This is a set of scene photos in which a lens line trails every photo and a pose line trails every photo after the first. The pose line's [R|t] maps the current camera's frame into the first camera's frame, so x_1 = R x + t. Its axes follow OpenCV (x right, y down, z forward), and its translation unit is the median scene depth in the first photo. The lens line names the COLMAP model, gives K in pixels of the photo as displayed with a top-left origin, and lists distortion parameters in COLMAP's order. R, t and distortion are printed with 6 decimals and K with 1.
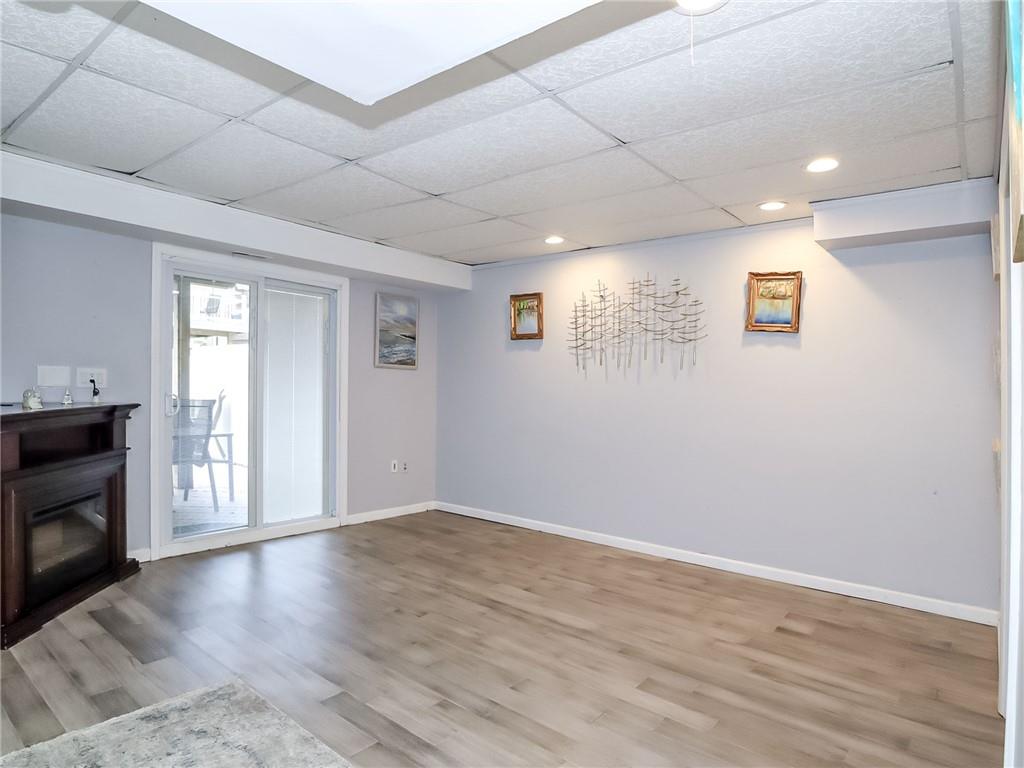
lens RADIAL K [[589.4, 0, 512.0], [0, 589.4, 378.4], [0, 0, 1]] dist [-0.005090, -0.000436]
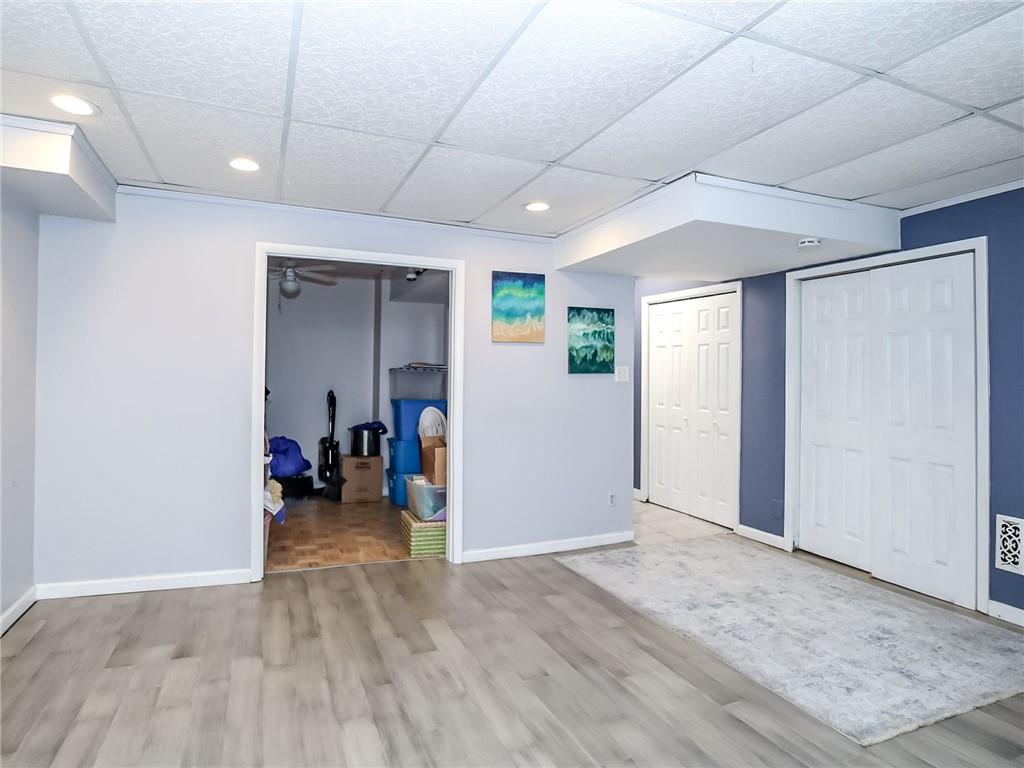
lens RADIAL K [[589.4, 0, 512.0], [0, 589.4, 378.4], [0, 0, 1]] dist [-0.005090, -0.000436]
pose [[-0.875143, -0.036629, 0.482477, -0.353989], [-0.041001, 0.999158, 0.001485, 0.026389], [-0.482125, -0.018483, -0.875908, 1.654757]]
